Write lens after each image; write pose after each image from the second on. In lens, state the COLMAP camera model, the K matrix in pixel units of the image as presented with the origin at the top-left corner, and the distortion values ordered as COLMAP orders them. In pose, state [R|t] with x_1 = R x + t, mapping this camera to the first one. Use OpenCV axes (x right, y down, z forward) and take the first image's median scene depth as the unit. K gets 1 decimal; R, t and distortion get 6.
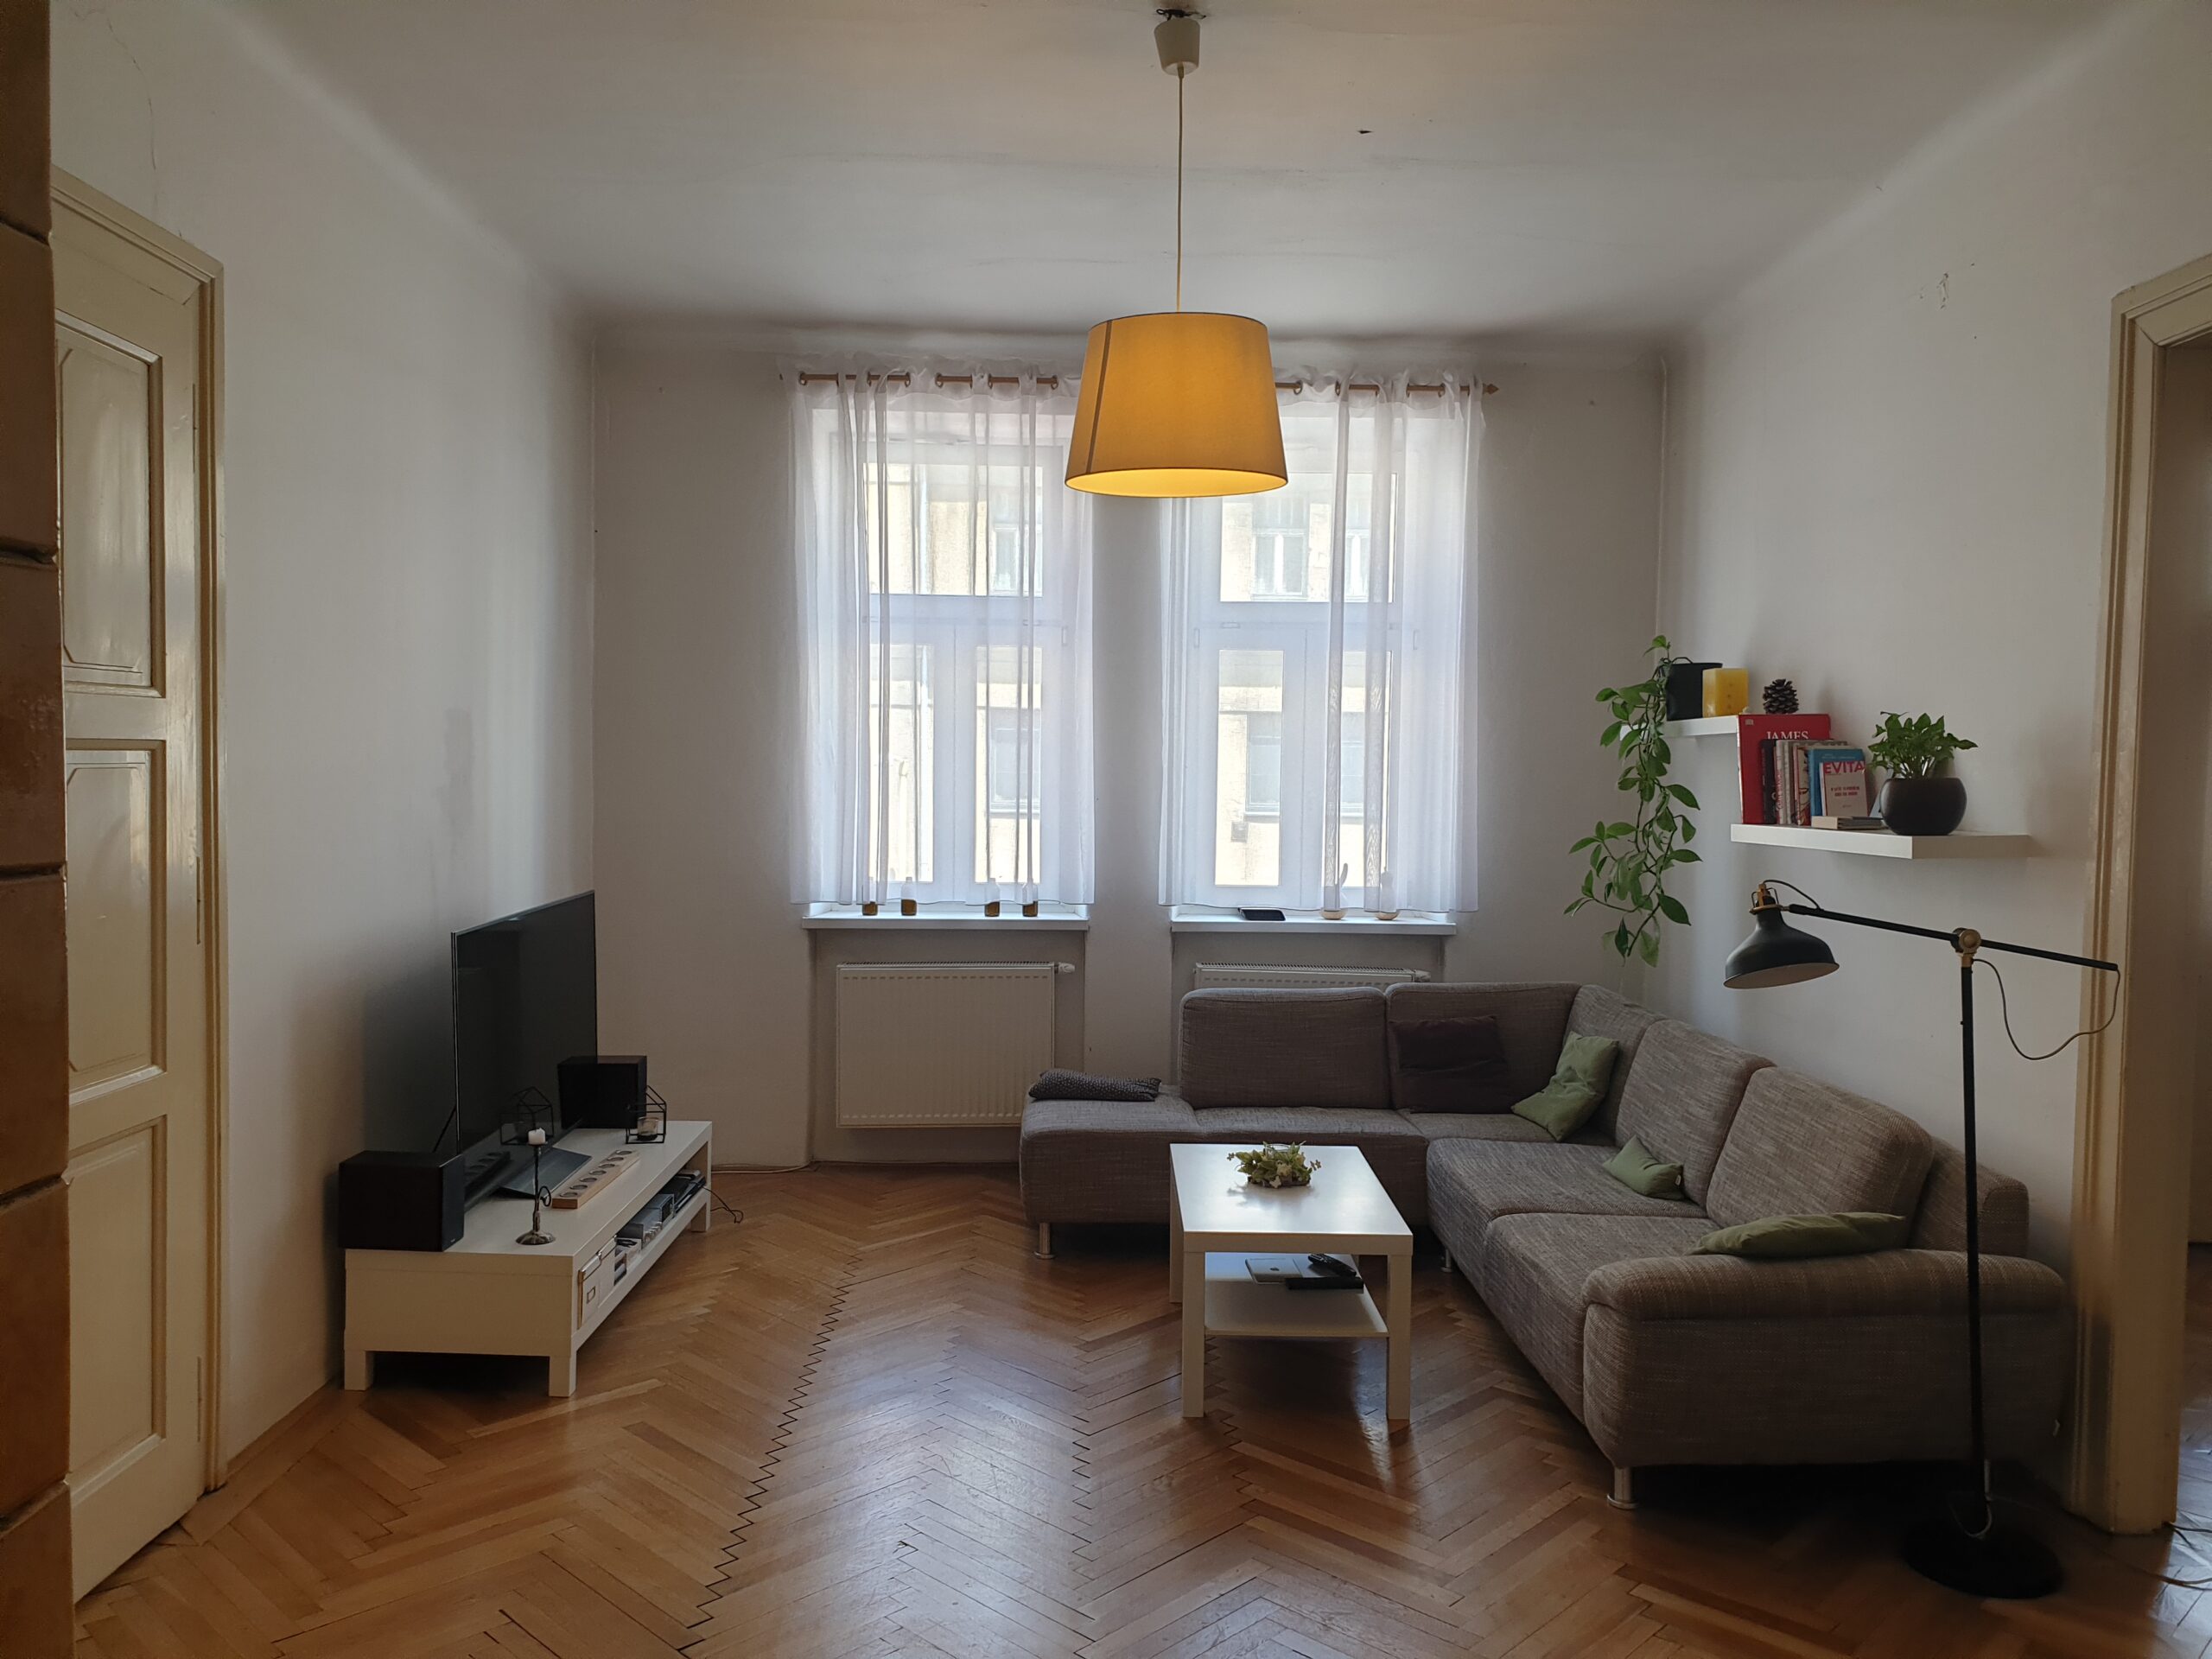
lens RADIAL K [[1677.8, 0, 1101.3], [0, 1677.8, 833.8], [0, 0, 1]] dist [0.041109, -0.004755]
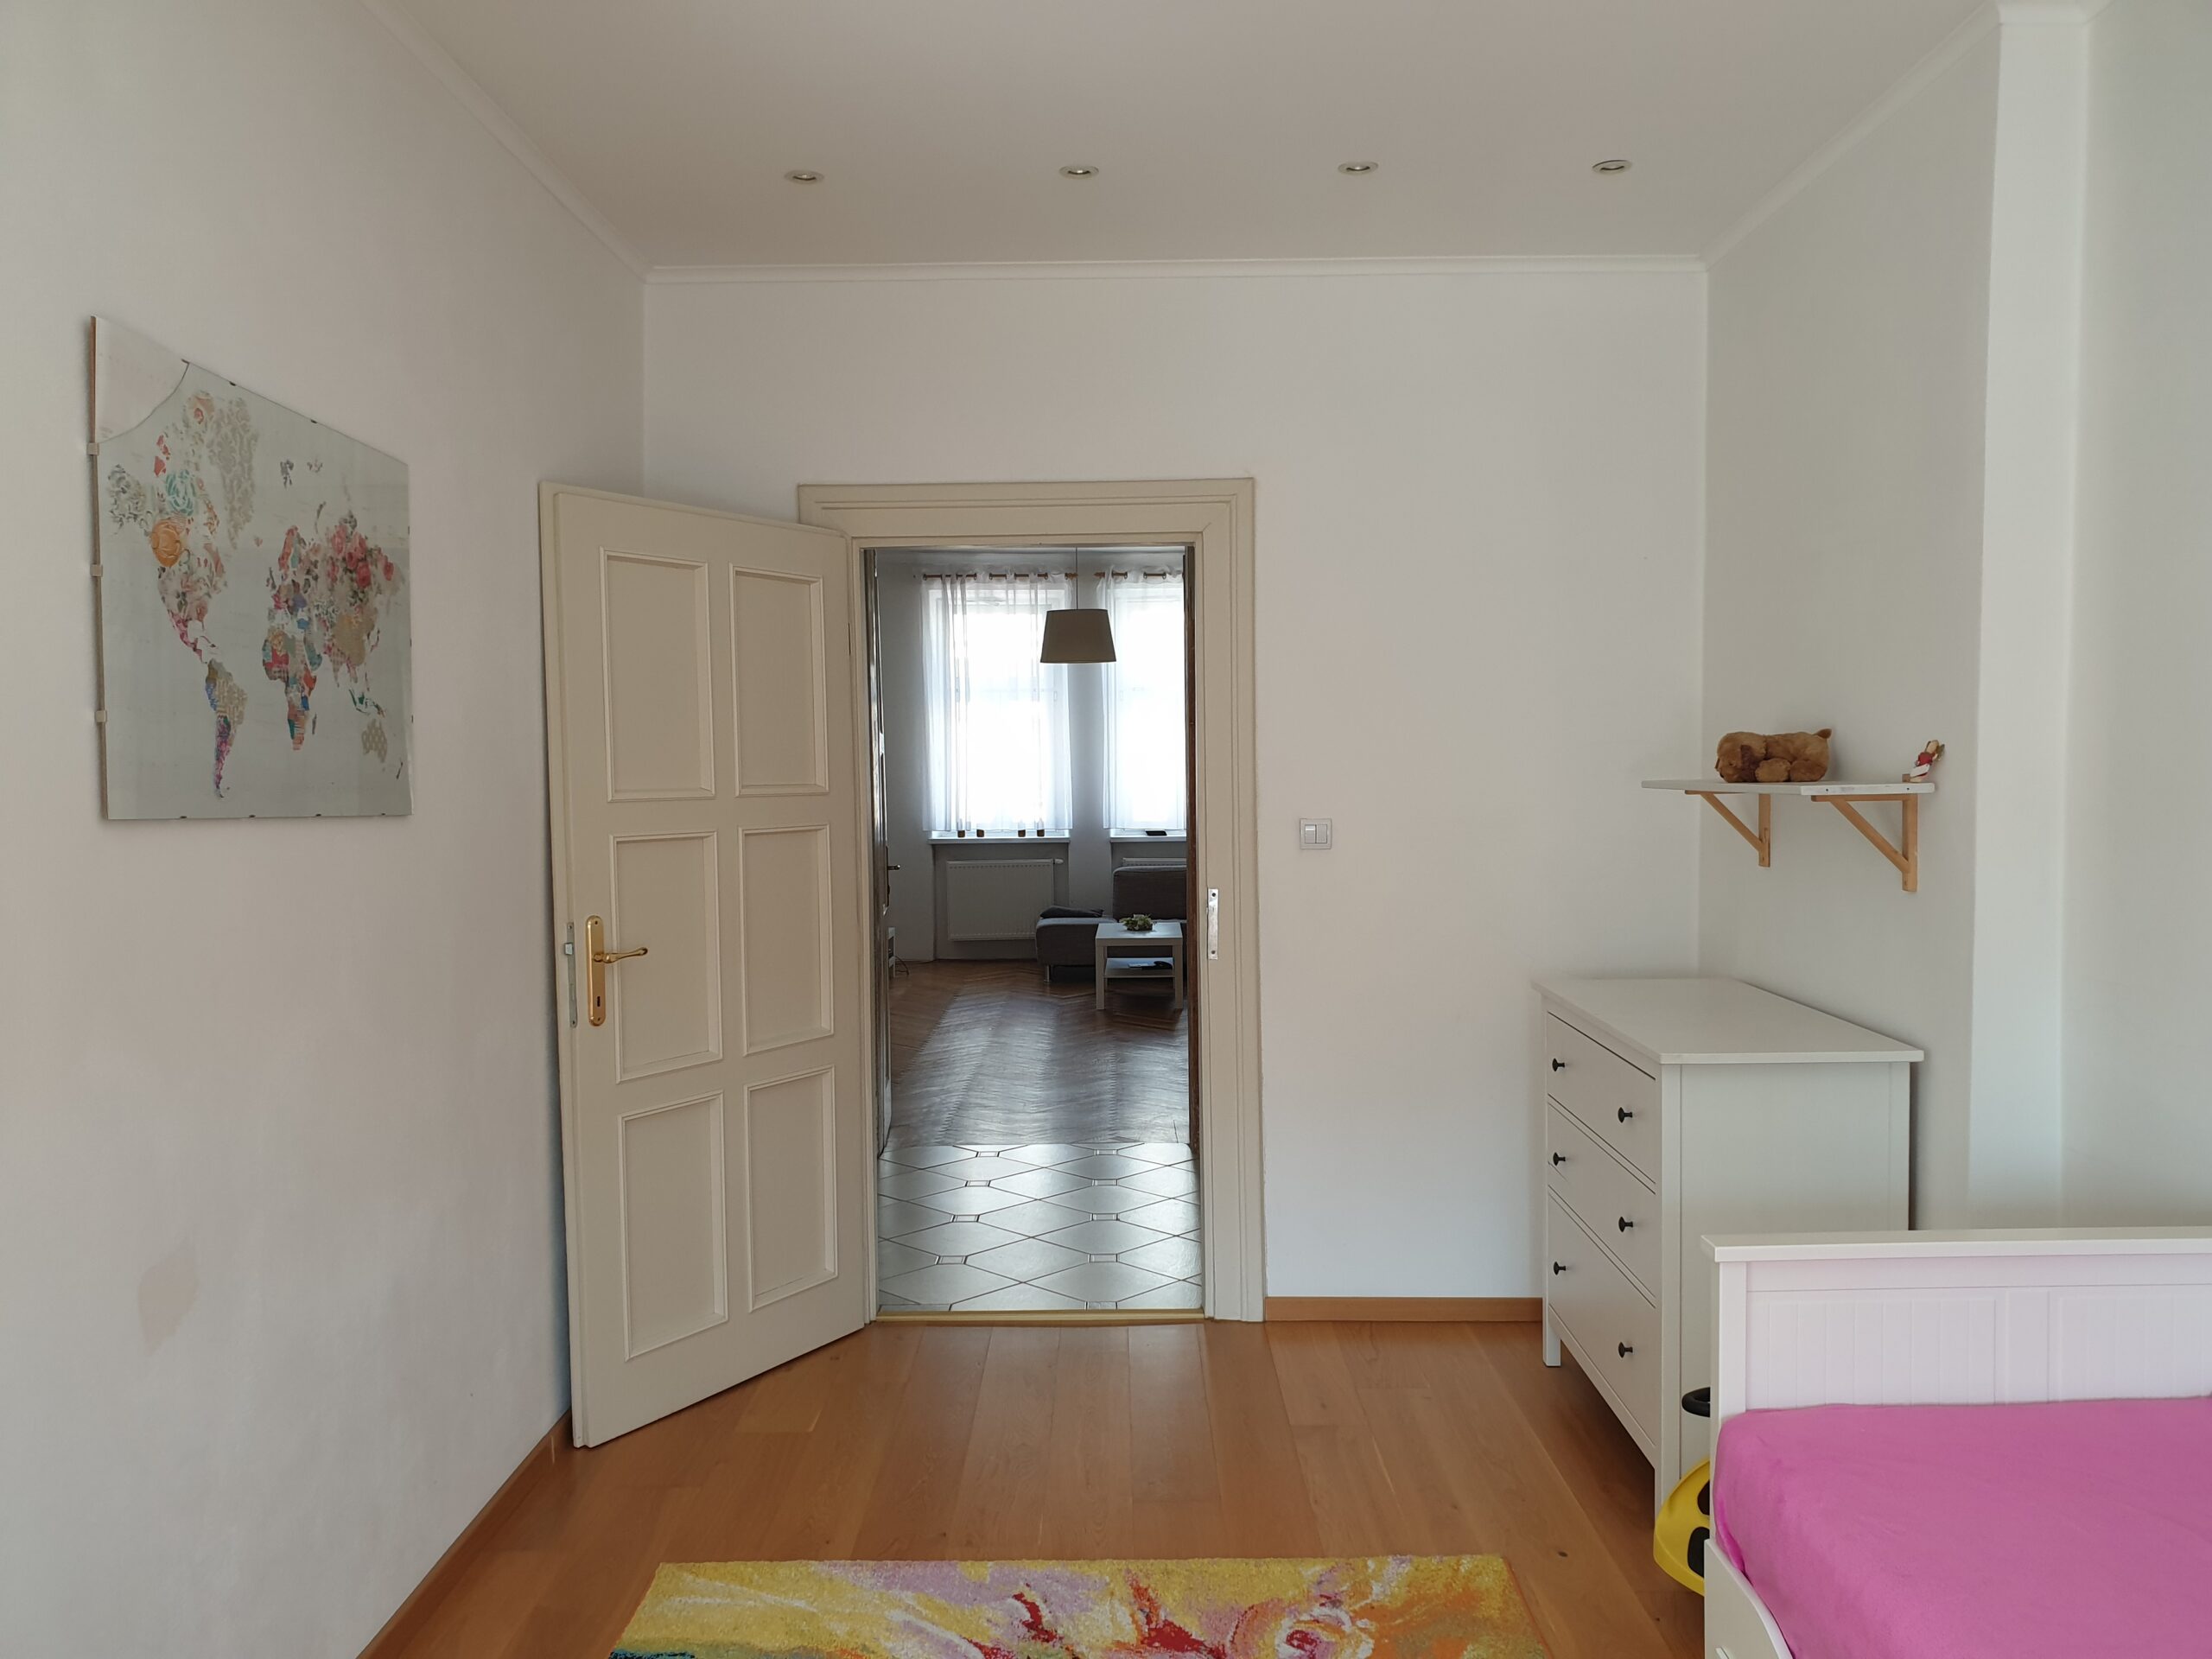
lens RADIAL K [[1677.8, 0, 1102.6], [0, 1677.8, 828.3], [0, 0, 1]] dist [0.041109, -0.004755]
pose [[0.999443, -0.020946, -0.025993, 0.085646], [0.020765, 0.999758, -0.007199, 0.056592], [0.026138, 0.006655, 0.999636, -1.025735]]
